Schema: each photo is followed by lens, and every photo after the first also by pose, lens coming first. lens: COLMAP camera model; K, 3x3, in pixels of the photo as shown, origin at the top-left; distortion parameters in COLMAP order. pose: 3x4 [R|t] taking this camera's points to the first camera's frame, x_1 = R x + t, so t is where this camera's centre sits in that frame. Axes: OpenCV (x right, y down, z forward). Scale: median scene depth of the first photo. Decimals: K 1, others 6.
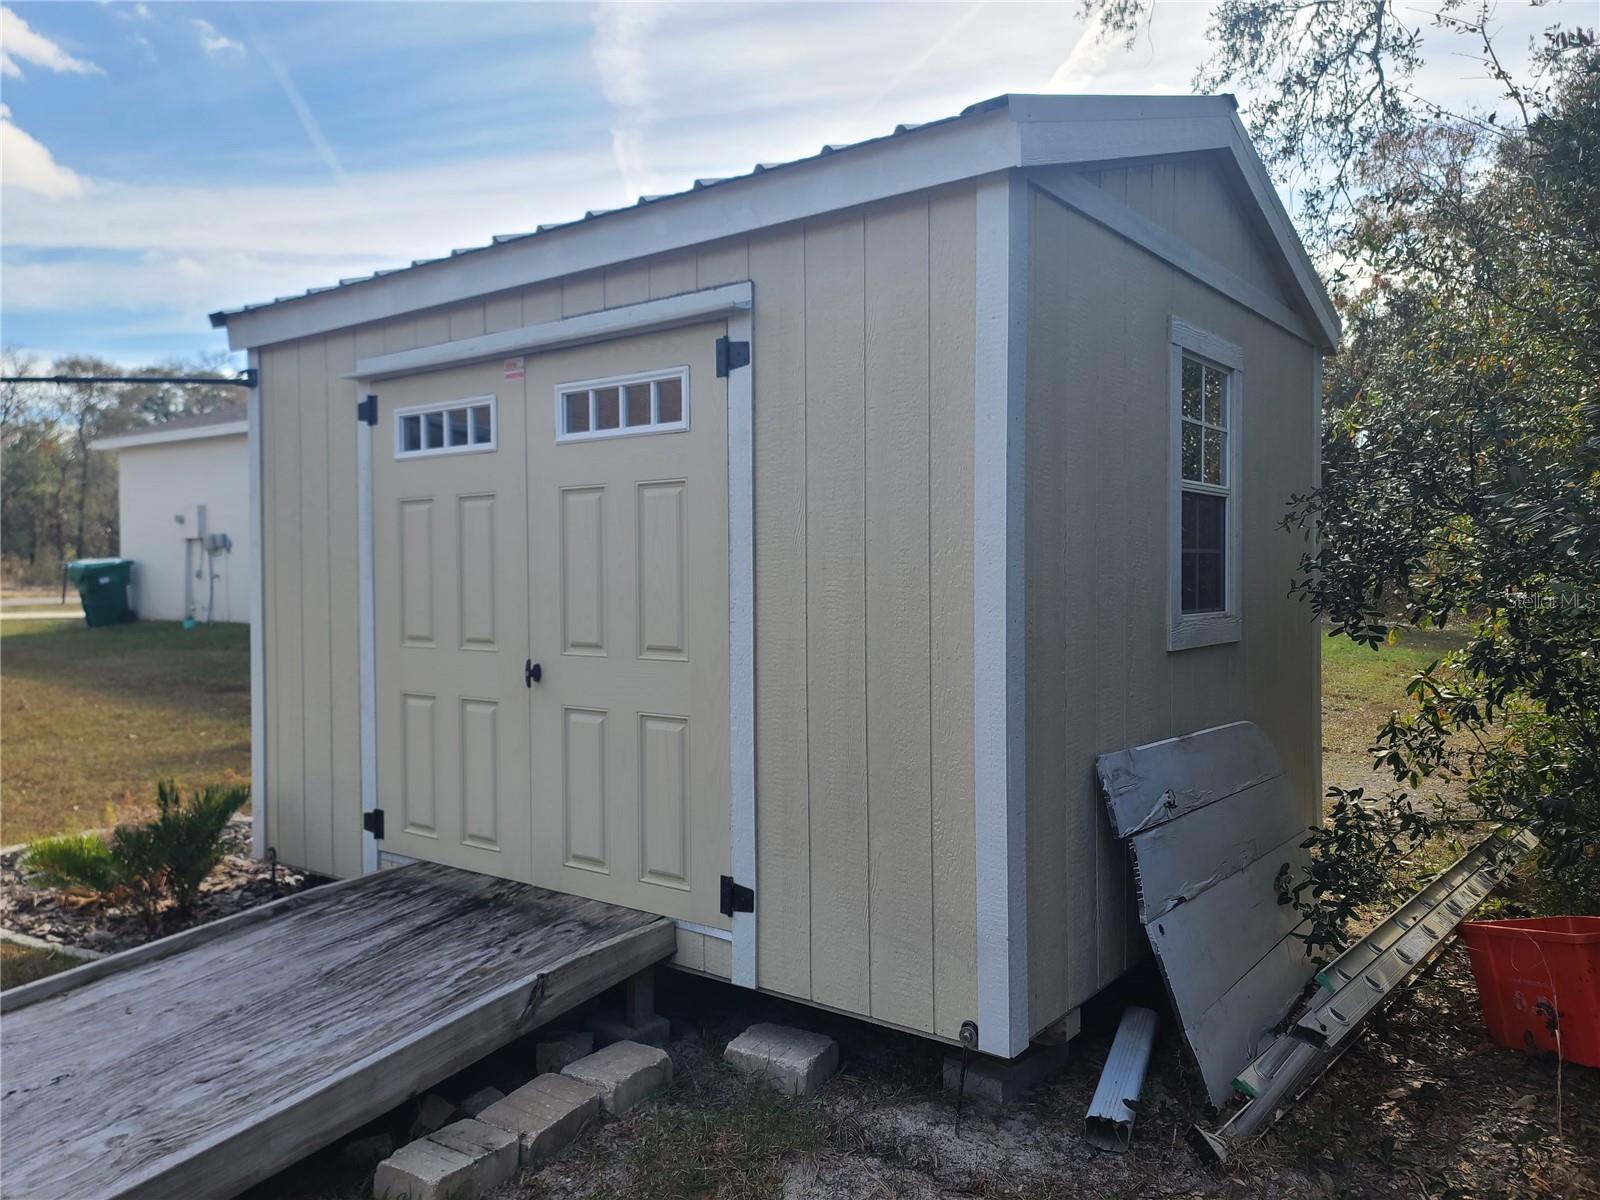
lens RADIAL K [[1172.3, 0, 788.8], [0, 1172.3, 601.5], [0, 0, 1]] dist [0.026990, -0.005826]
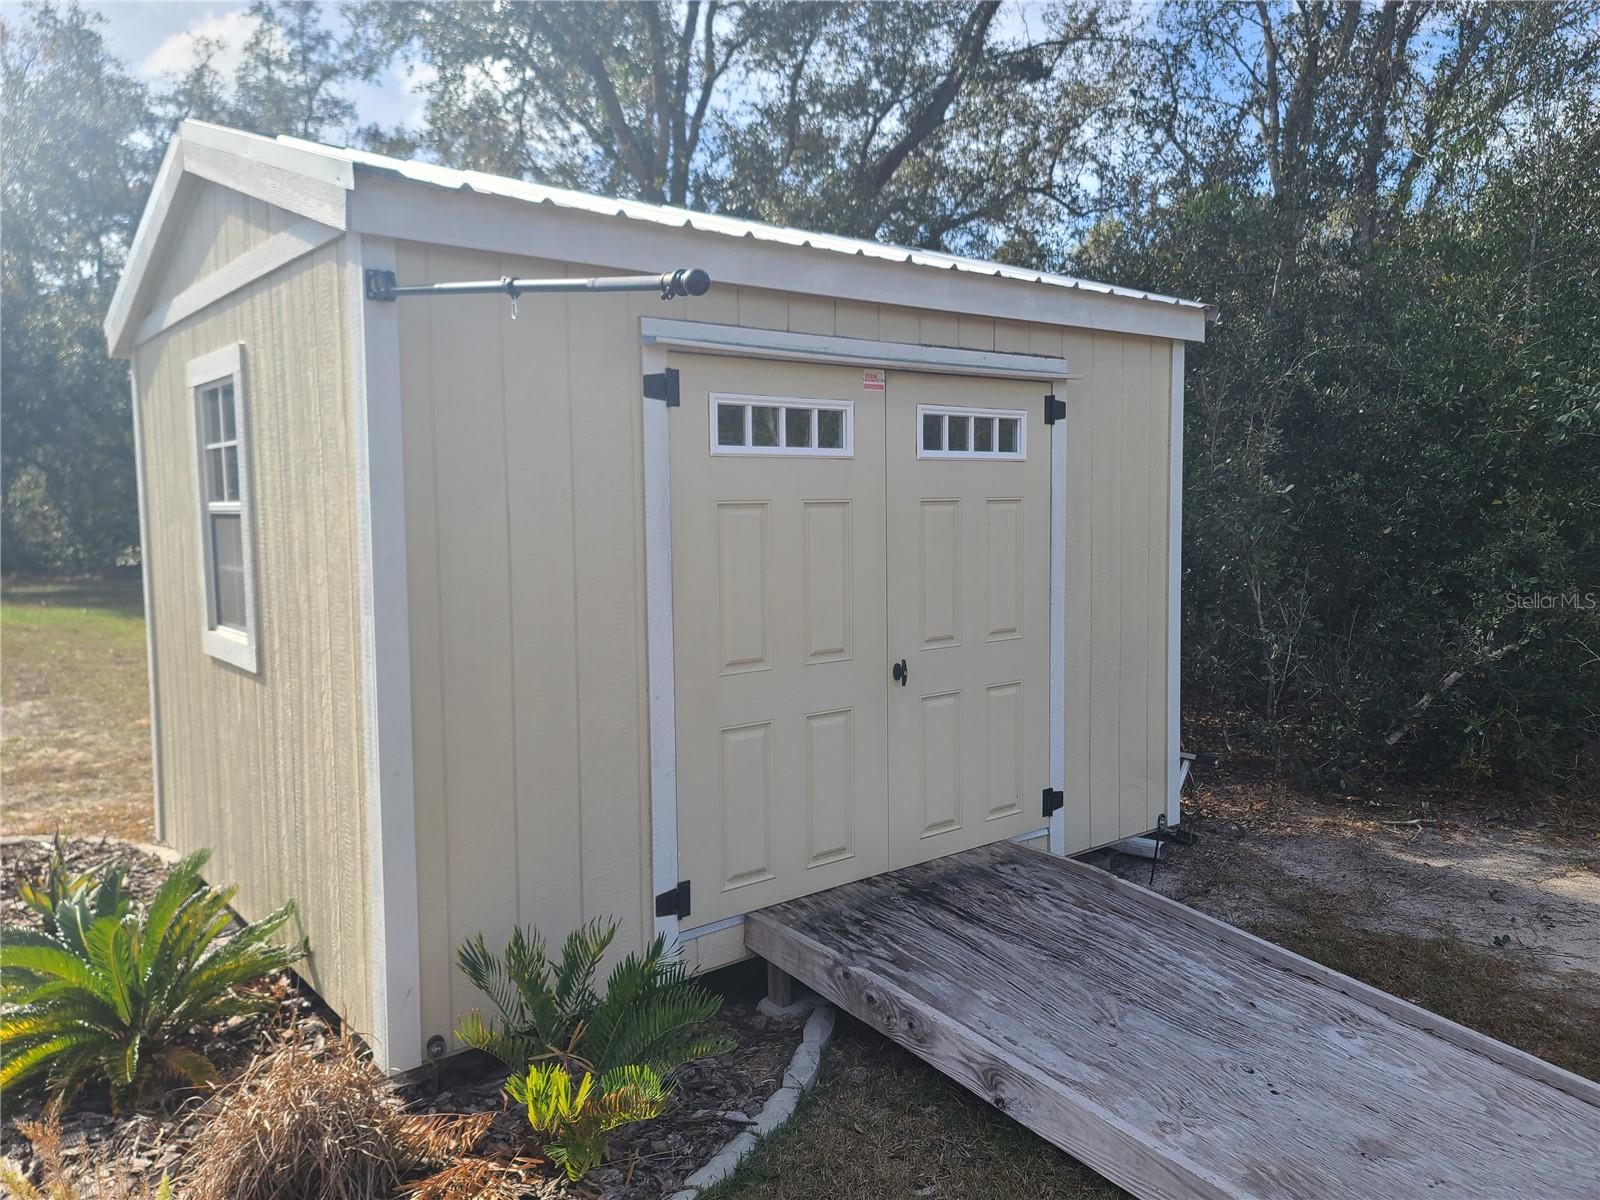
lens RADIAL K [[1172.3, 0, 786.7], [0, 1172.3, 596.2], [0, 0, 1]] dist [0.026990, -0.005826]
pose [[0.243889, -0.076215, 0.966804, -1.324893], [0.033773, 0.996970, 0.070073, -0.089889], [-0.969215, 0.015562, 0.245724, 0.875081]]
